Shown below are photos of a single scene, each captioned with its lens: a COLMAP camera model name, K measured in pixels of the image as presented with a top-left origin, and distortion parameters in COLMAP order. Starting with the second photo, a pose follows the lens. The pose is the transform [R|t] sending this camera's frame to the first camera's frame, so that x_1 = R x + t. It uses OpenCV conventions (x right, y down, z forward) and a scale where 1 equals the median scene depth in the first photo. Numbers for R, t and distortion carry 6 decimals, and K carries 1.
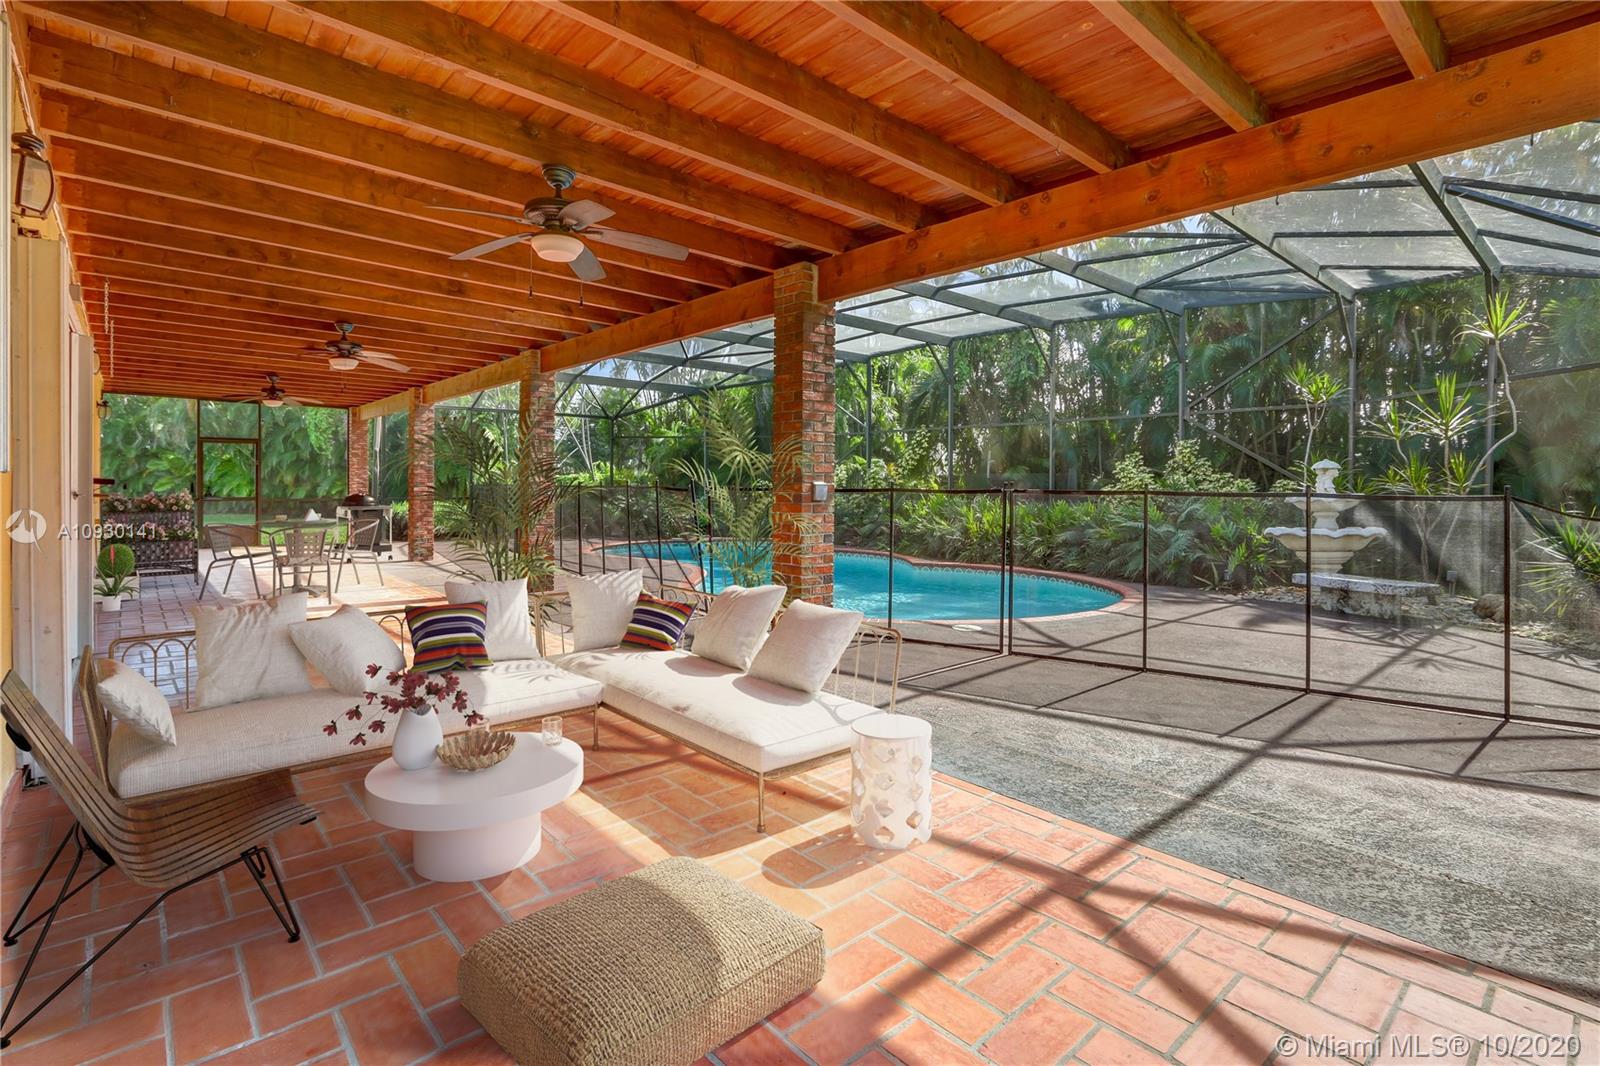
lens RADIAL K [[753.8, 0, 797.6], [0, 753.8, 489.5], [0, 0, 1]] dist [0.000617, -0.000140]
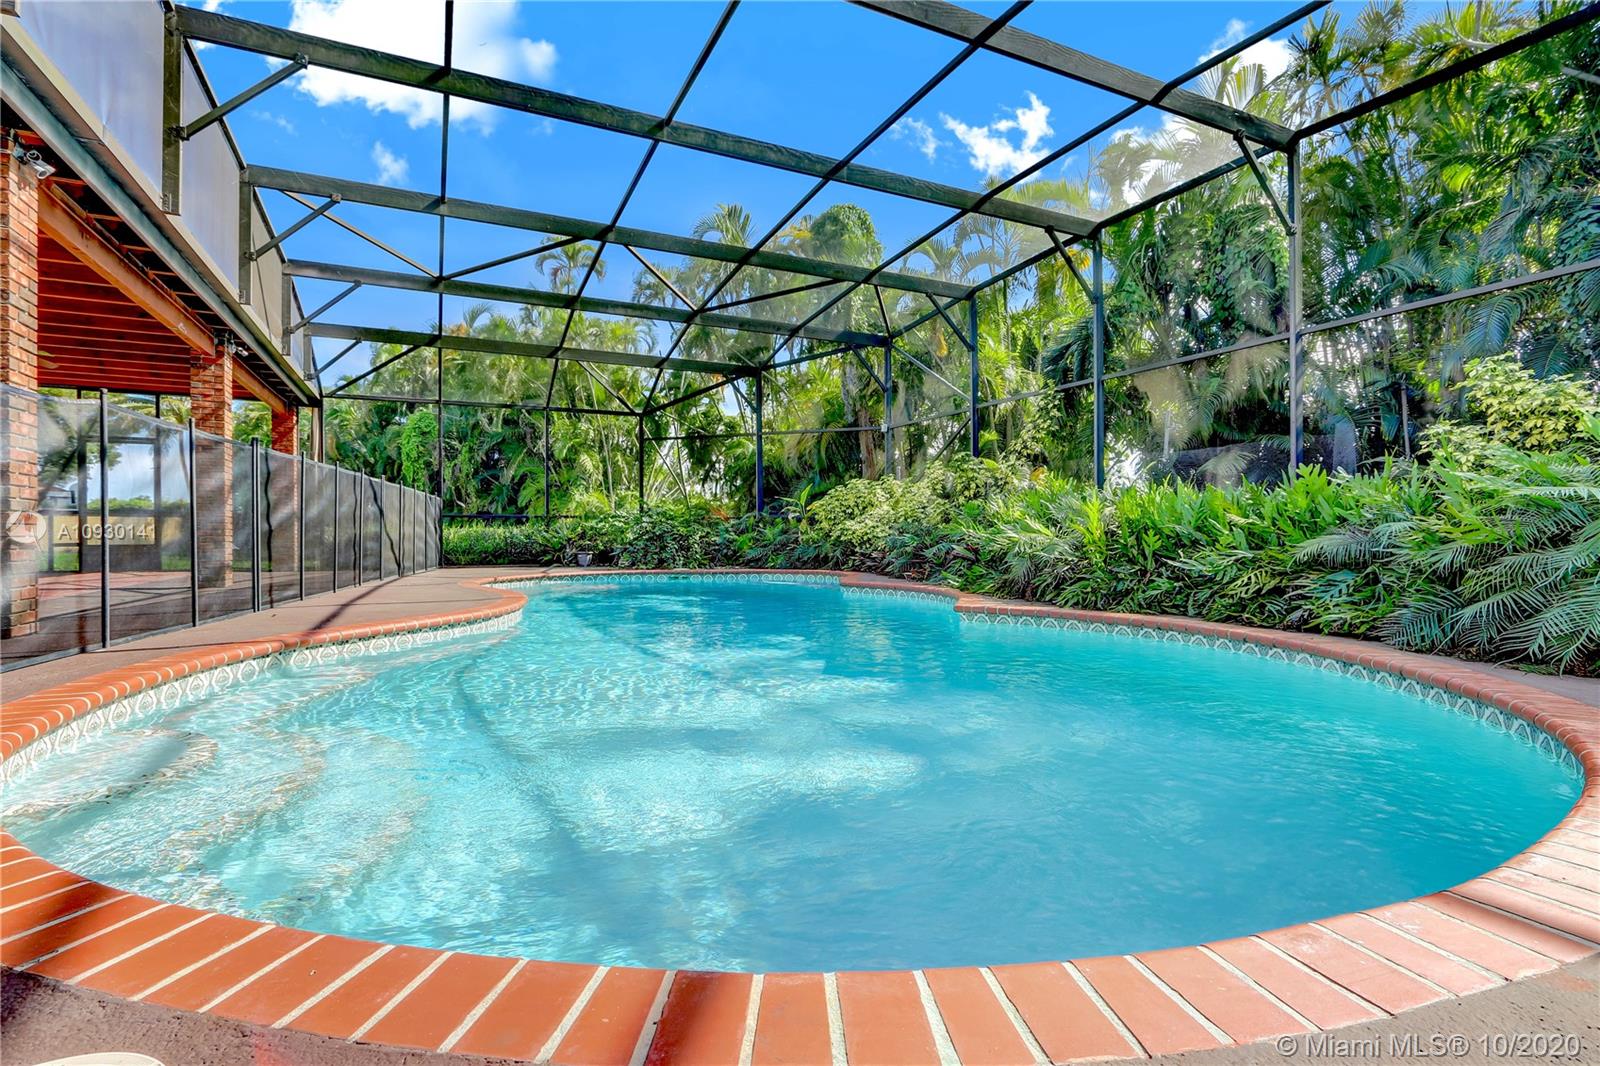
lens RADIAL K [[753.8, 0, 796.5], [0, 753.8, 537.8], [0, 0, 1]] dist [0.000617, -0.000140]
pose [[0.958480, -0.007871, -0.285053, 0.203440], [0.006807, 0.999966, -0.004721, 0.058114], [0.285080, 0.002585, 0.958500, 0.537077]]
